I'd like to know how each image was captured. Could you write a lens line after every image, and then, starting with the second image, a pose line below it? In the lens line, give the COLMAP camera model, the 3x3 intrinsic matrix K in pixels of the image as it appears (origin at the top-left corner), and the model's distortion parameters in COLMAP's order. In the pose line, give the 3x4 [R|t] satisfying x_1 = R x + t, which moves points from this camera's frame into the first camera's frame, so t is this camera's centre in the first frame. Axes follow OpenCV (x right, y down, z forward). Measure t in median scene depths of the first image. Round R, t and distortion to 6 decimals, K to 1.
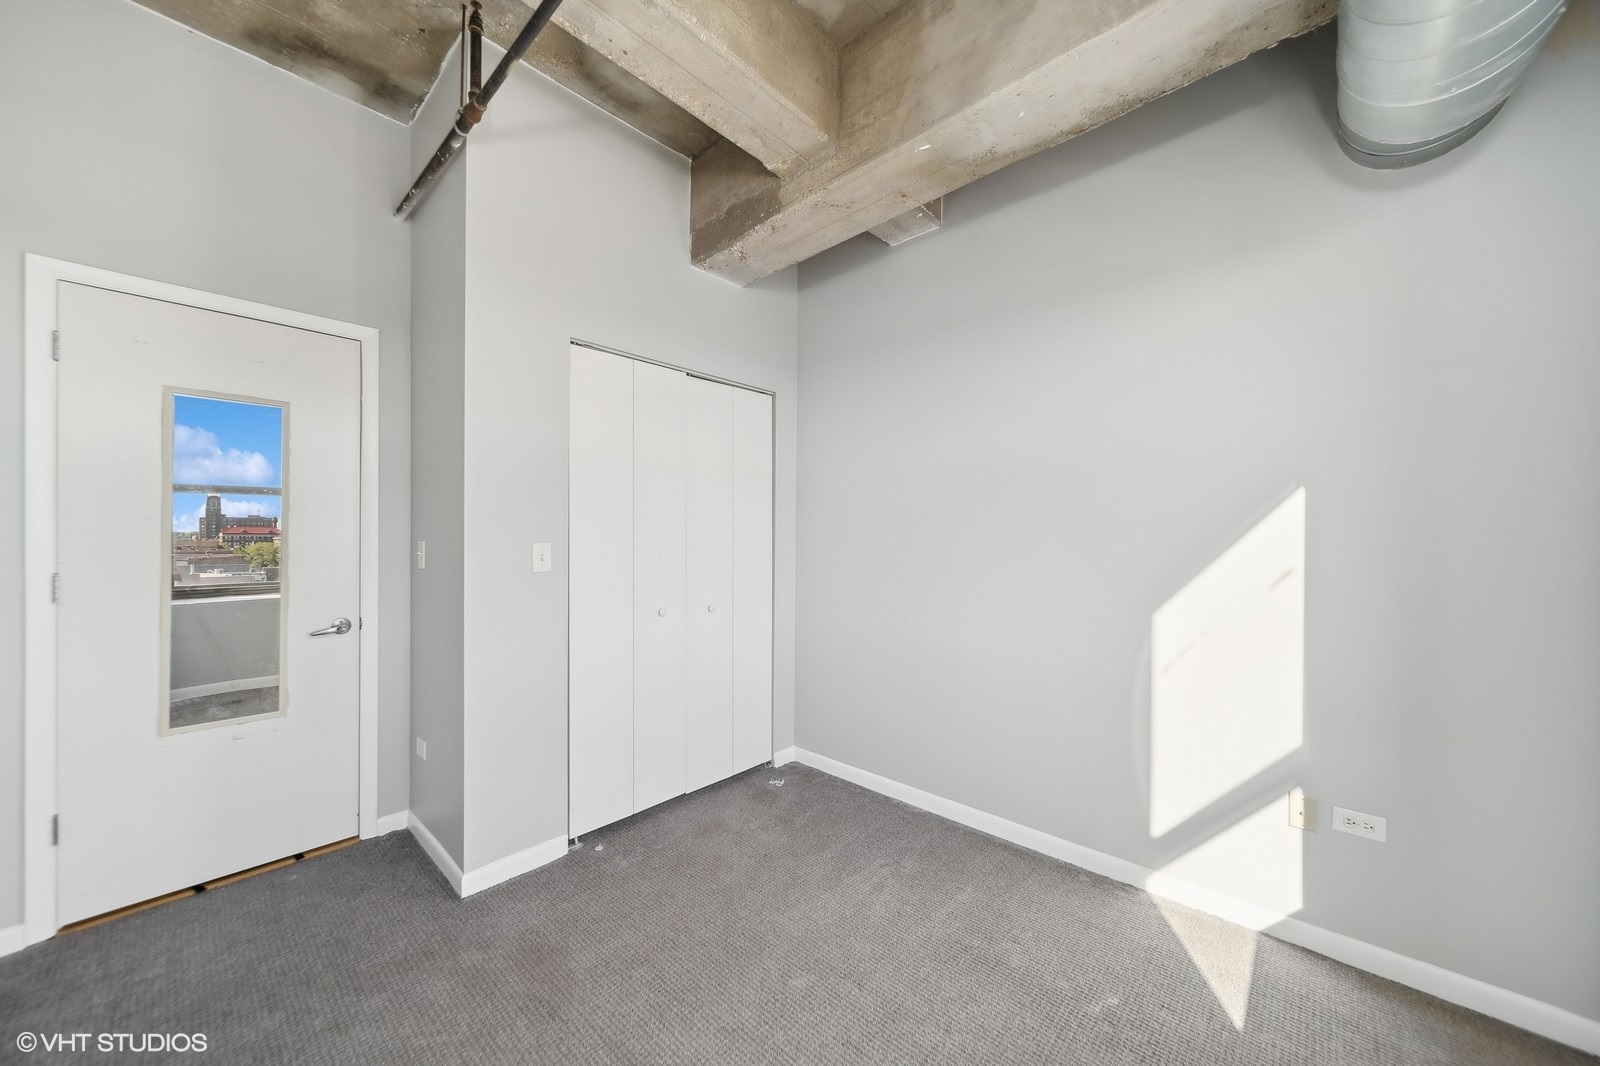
lens RADIAL K [[572.5, 0, 799.0], [0, 572.5, 539.1], [0, 0, 1]] dist [0.001168, 0.000108]
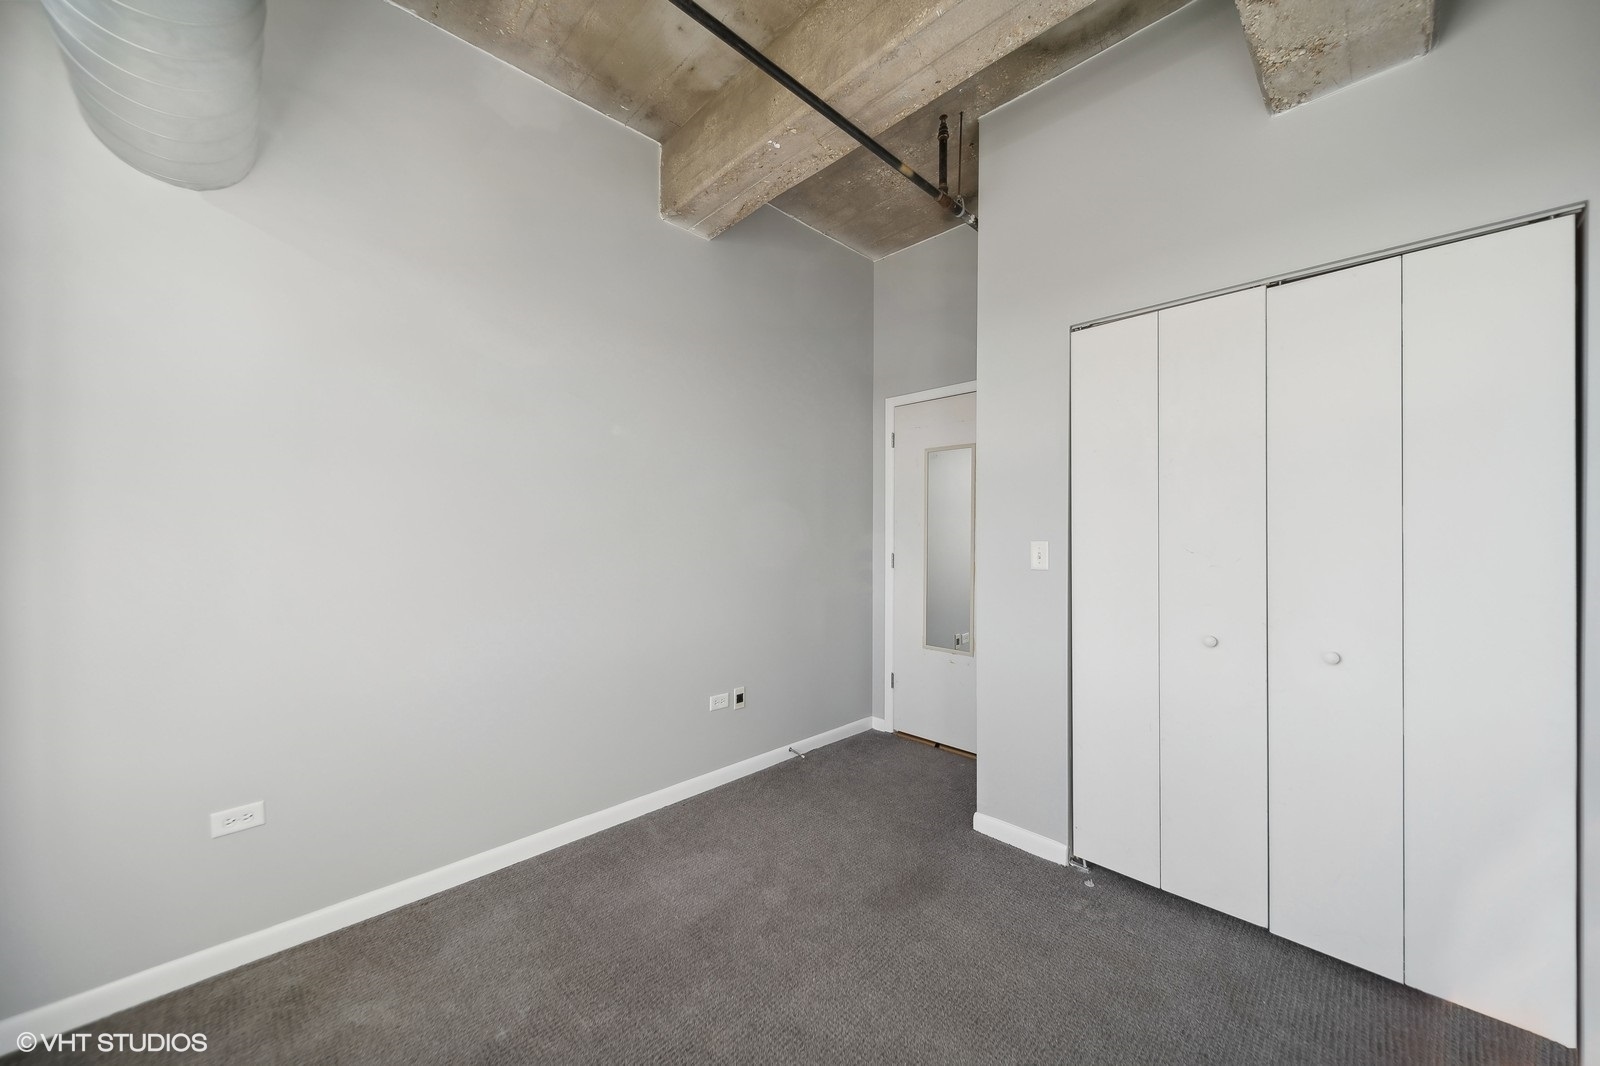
lens RADIAL K [[574.0, 0, 793.2], [0, 574.0, 533.0], [0, 0, 1]] dist [0.000761, -0.002199]
pose [[-0.054885, -0.003588, -0.998486, 0.620569], [-0.005298, 0.999981, -0.003302, -0.002517], [0.998479, 0.005109, -0.054903, 0.634031]]
